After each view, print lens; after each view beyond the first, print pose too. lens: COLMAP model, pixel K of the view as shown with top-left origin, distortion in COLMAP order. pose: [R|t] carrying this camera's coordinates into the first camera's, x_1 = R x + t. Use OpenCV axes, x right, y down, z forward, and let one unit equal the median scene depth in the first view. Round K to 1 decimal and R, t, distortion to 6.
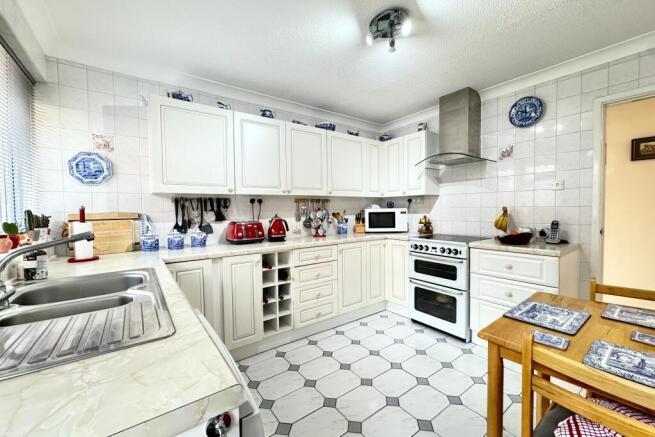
lens RADIAL K [[262.0, 0, 327.5], [0, 262.0, 218.5], [0, 0, 1]] dist [-0.001711, -0.000151]
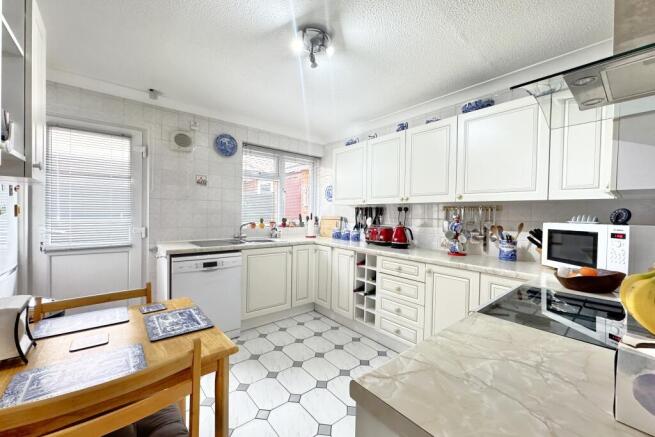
lens RADIAL K [[262.0, 0, 327.5], [0, 262.0, 218.5], [0, 0, 1]] dist [-0.001711, -0.000151]
pose [[0.057807, 0.032683, -0.997793, 0.892212], [-0.055054, 0.998047, 0.029501, -0.048671], [0.996809, 0.053227, 0.059494, 0.709253]]
